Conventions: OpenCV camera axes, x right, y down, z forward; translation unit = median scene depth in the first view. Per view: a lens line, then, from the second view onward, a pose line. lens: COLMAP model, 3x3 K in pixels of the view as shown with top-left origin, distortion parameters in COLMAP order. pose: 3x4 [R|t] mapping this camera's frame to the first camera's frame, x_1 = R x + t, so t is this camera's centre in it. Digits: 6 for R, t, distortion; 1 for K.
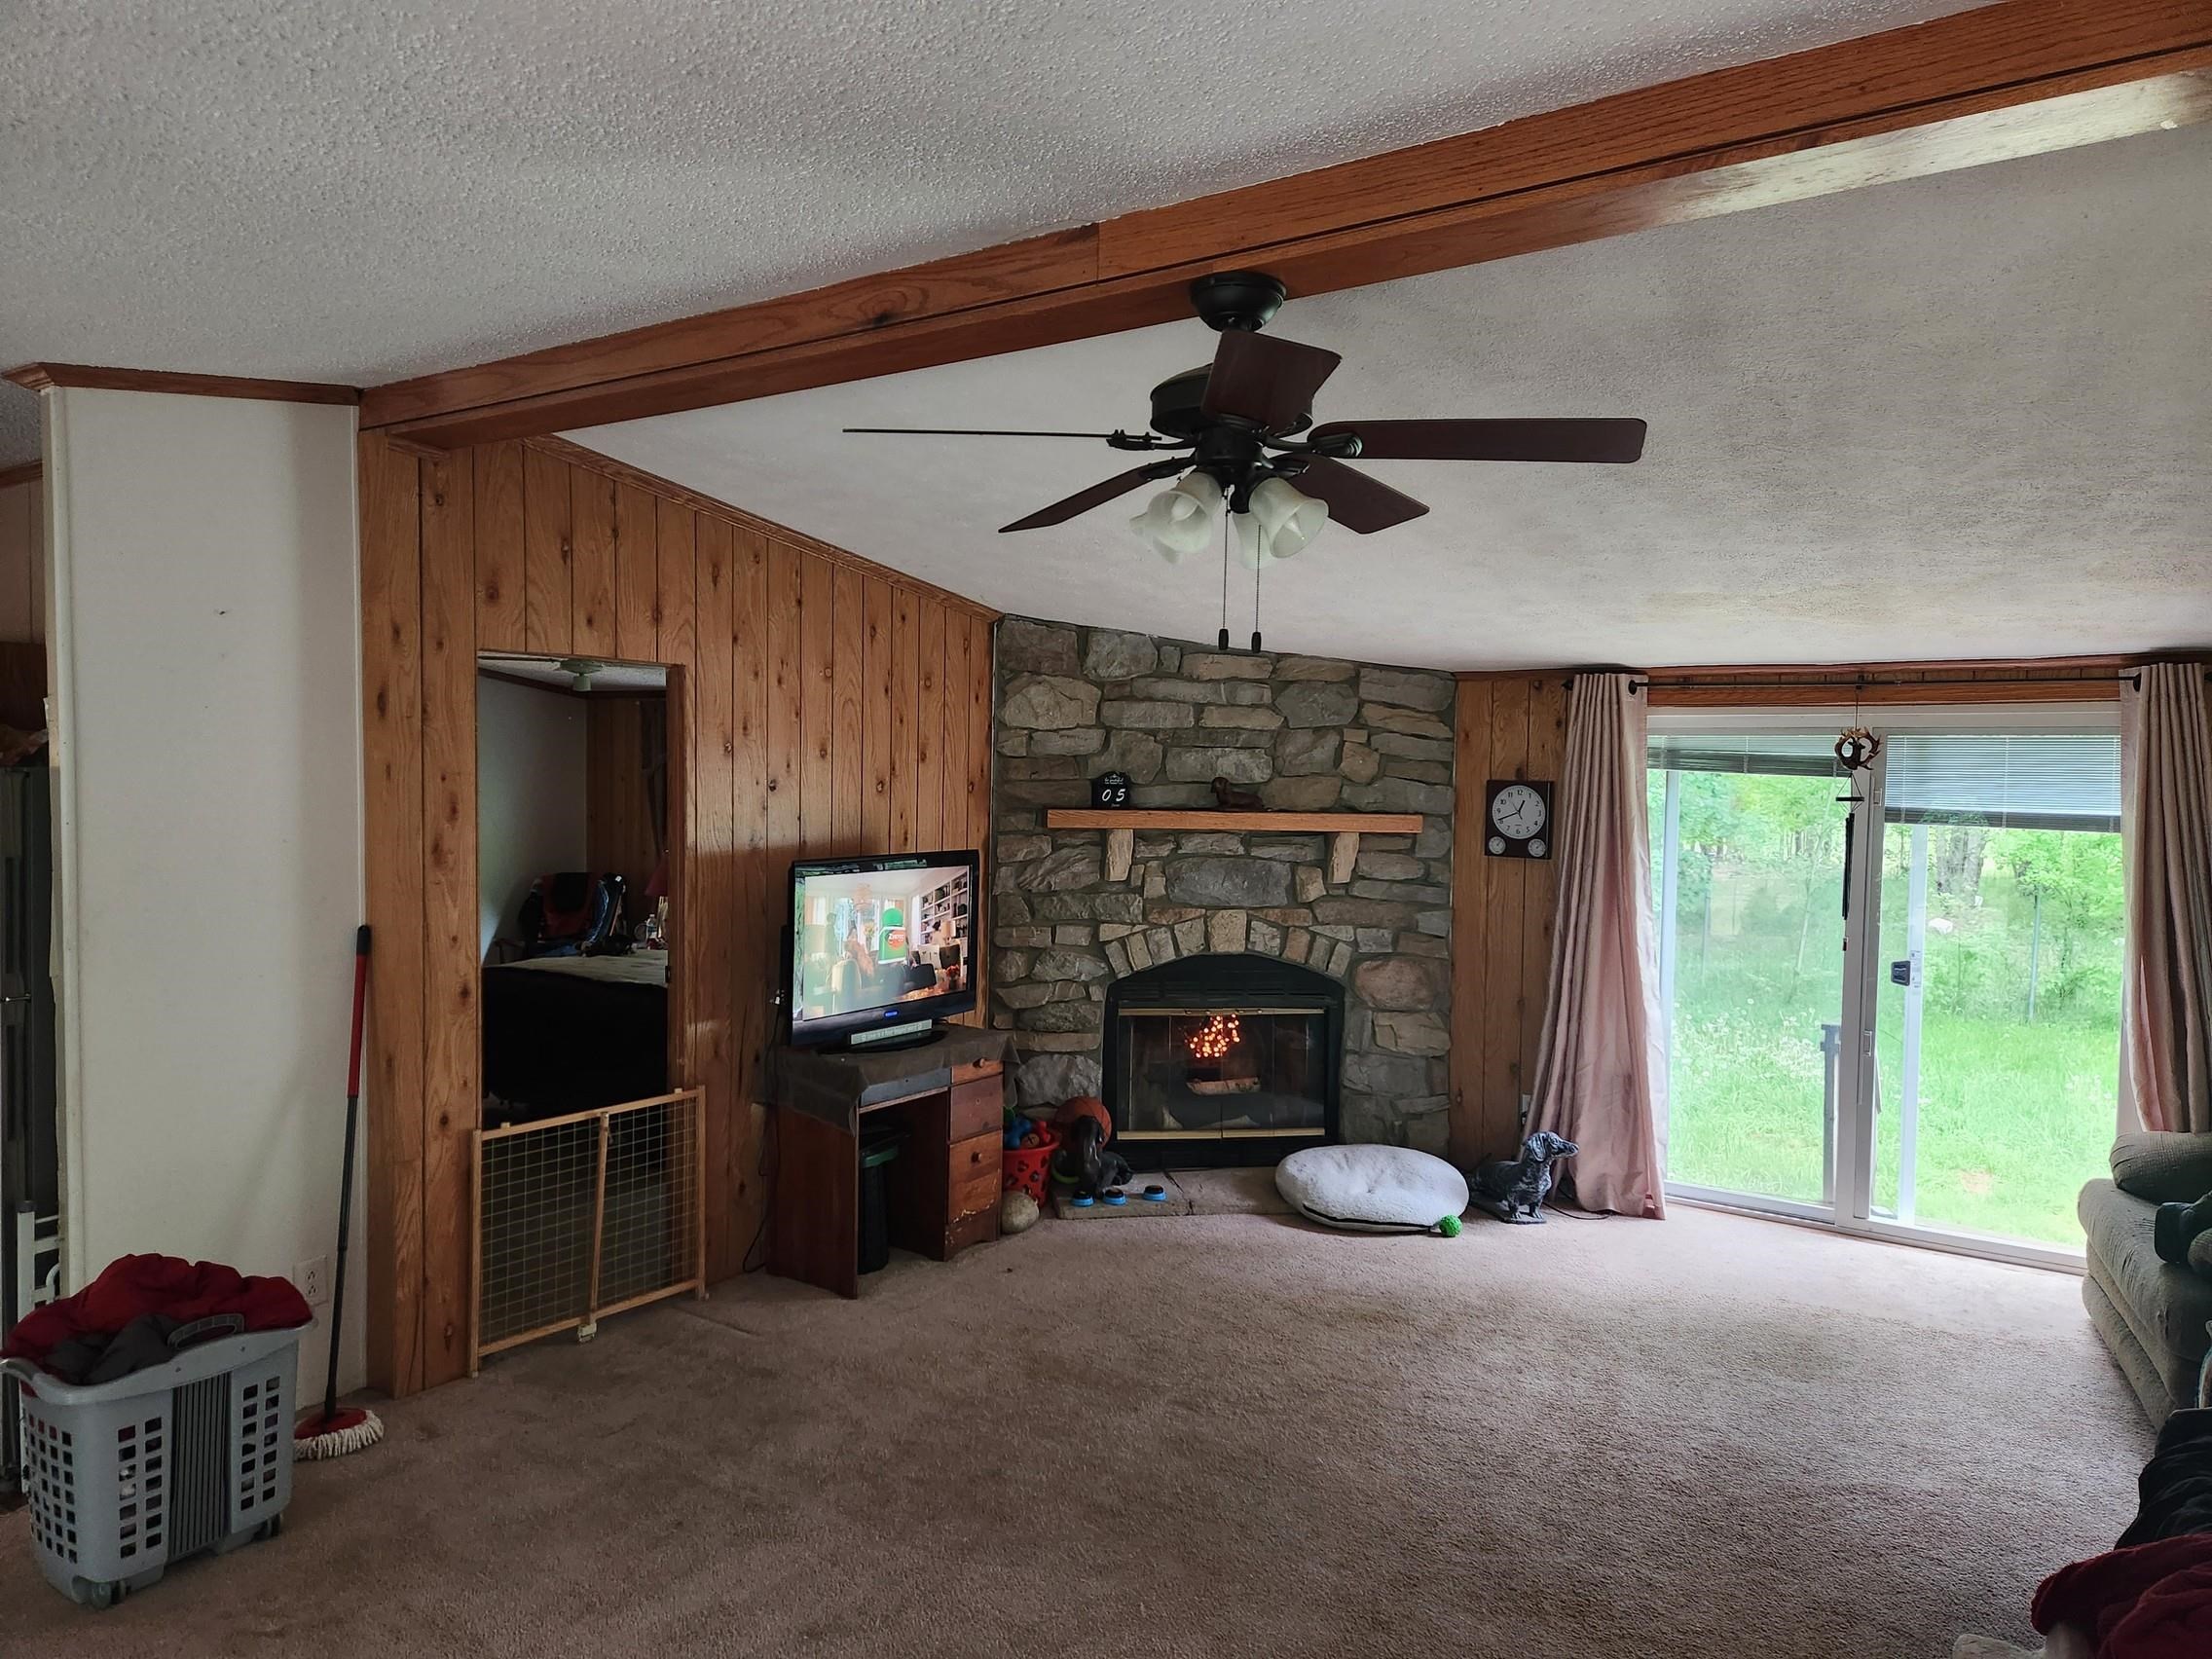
lens RADIAL K [[1476.4, 0, 1078.7], [0, 1476.4, 840.3], [0, 0, 1]] dist [0.083733, -0.076871]
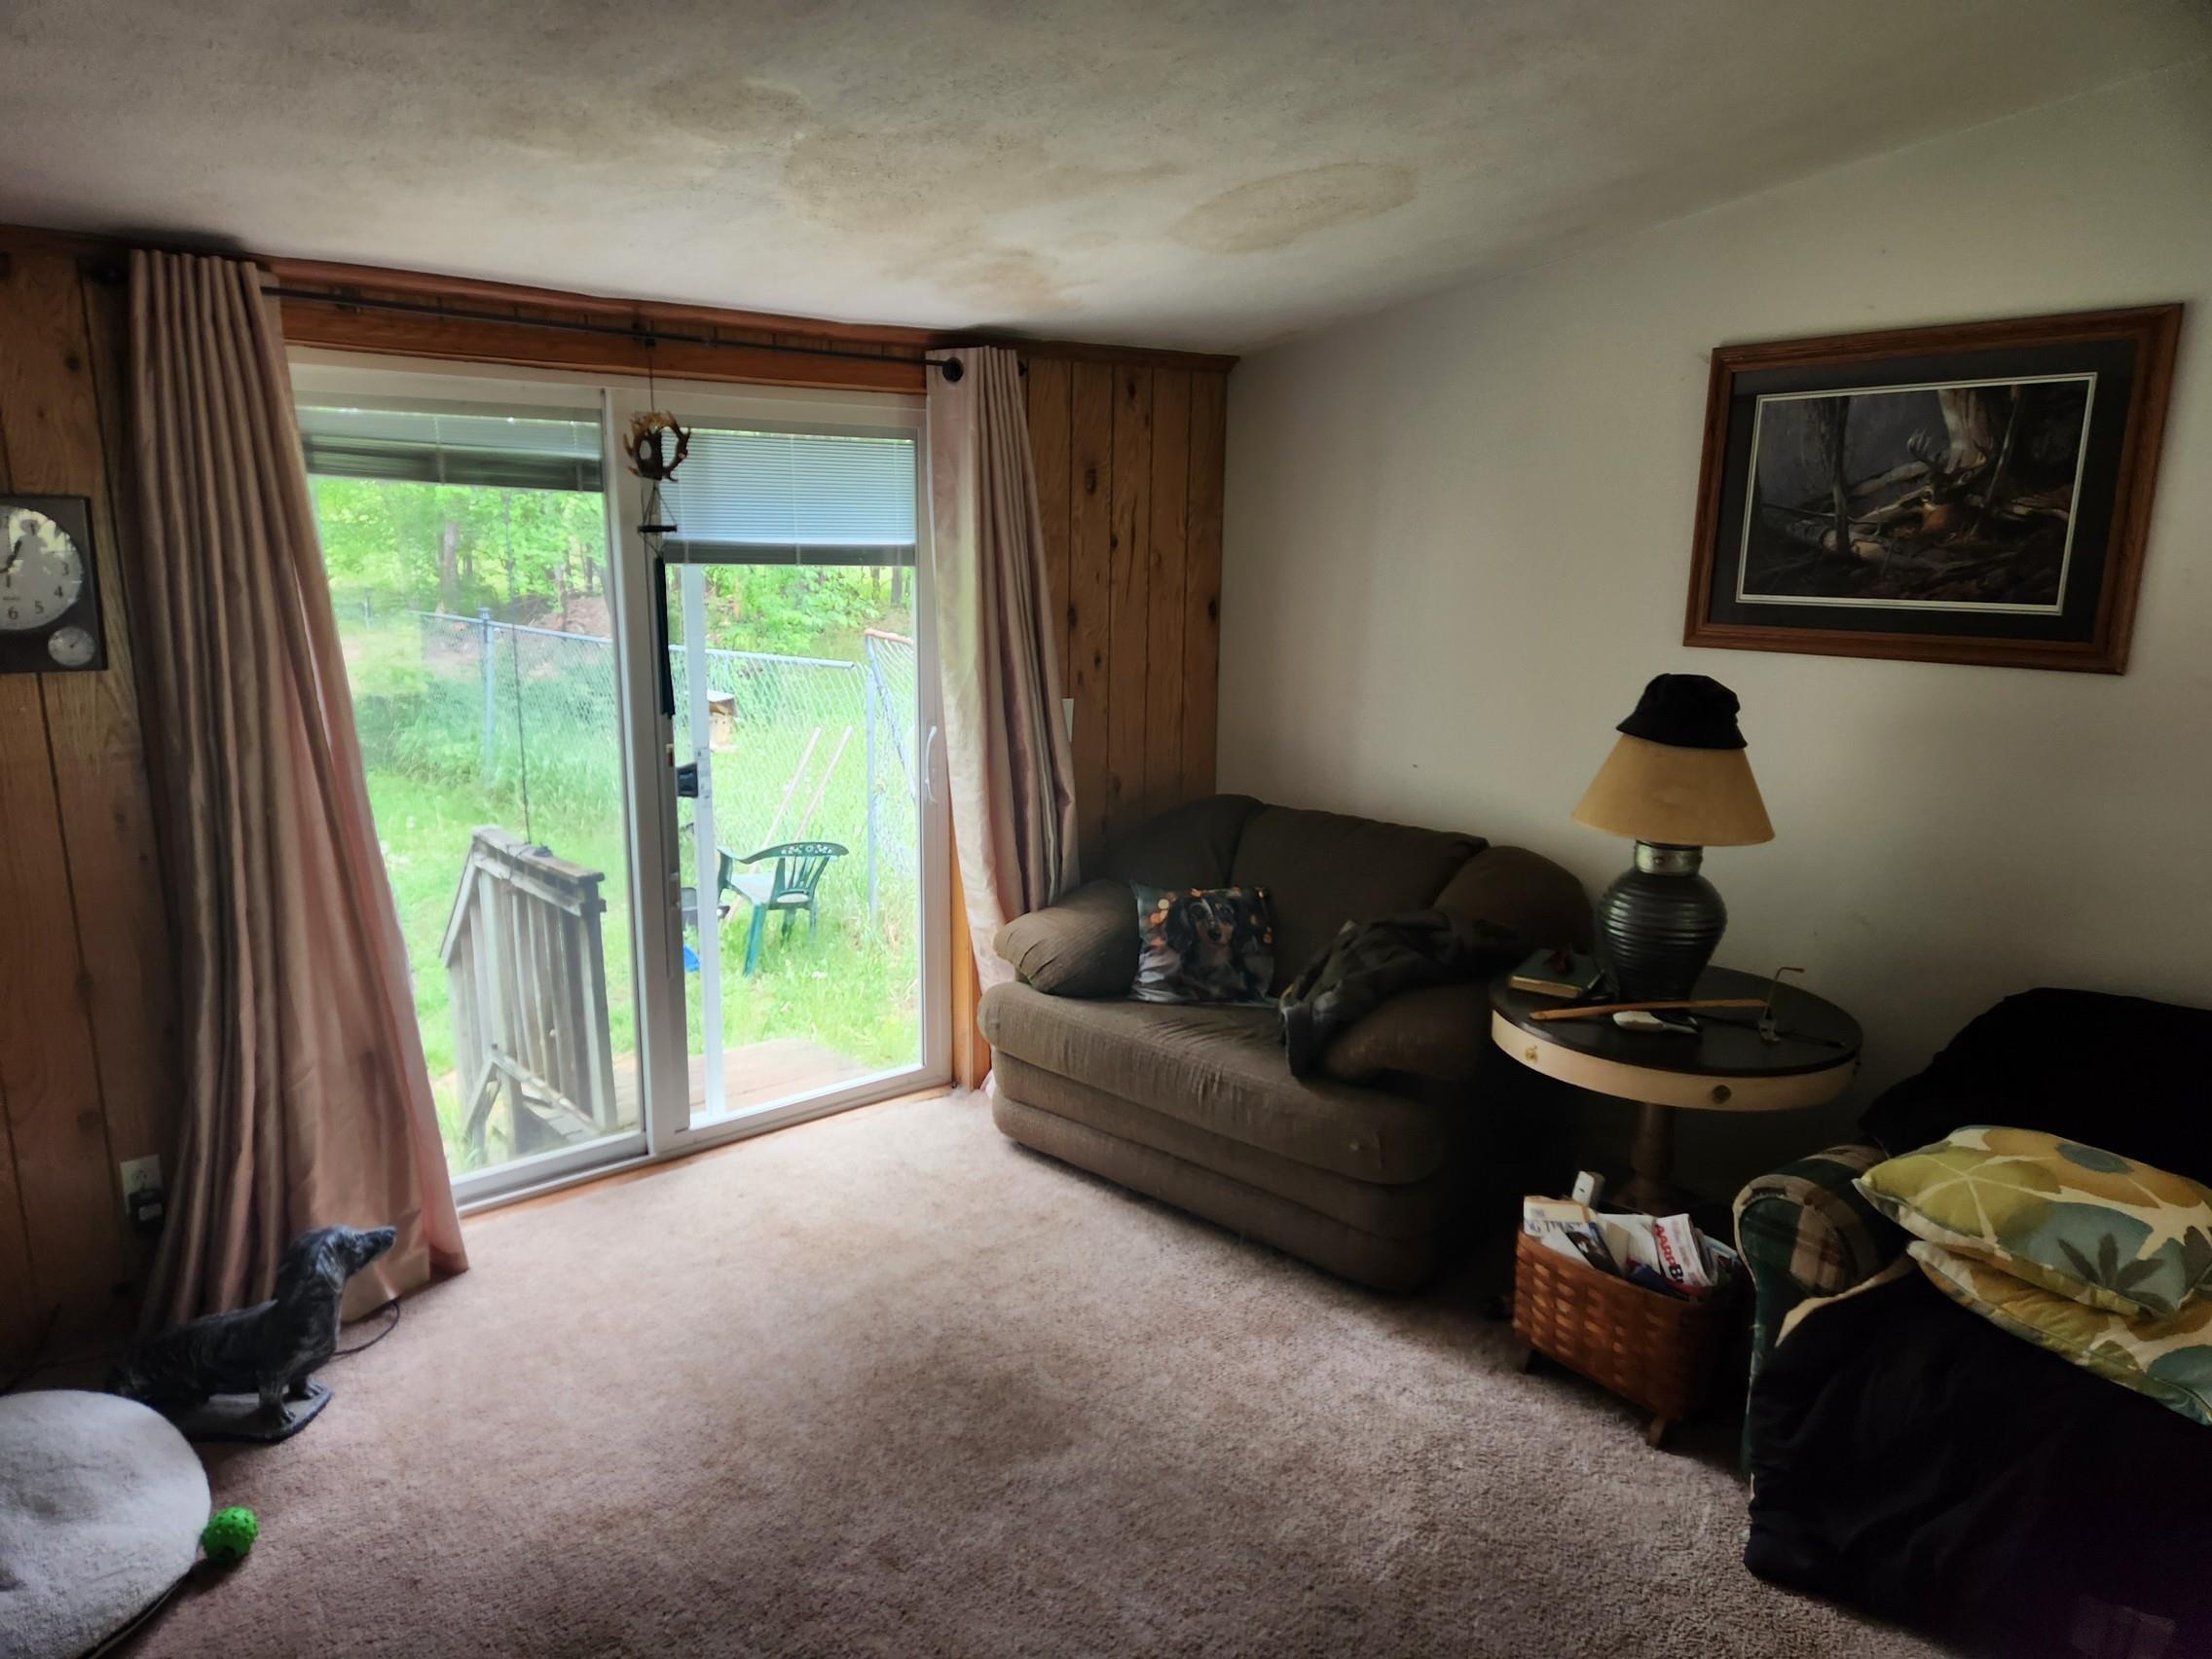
lens RADIAL K [[1476.4, 0, 1078.7], [0, 1476.4, 840.3], [0, 0, 1]] dist [0.083733, -0.076871]
pose [[0.288703, -0.220435, 0.931697, -0.048987], [0.035166, 0.974919, 0.219764, -0.030340], [-0.956773, -0.030682, 0.289214, 0.628454]]
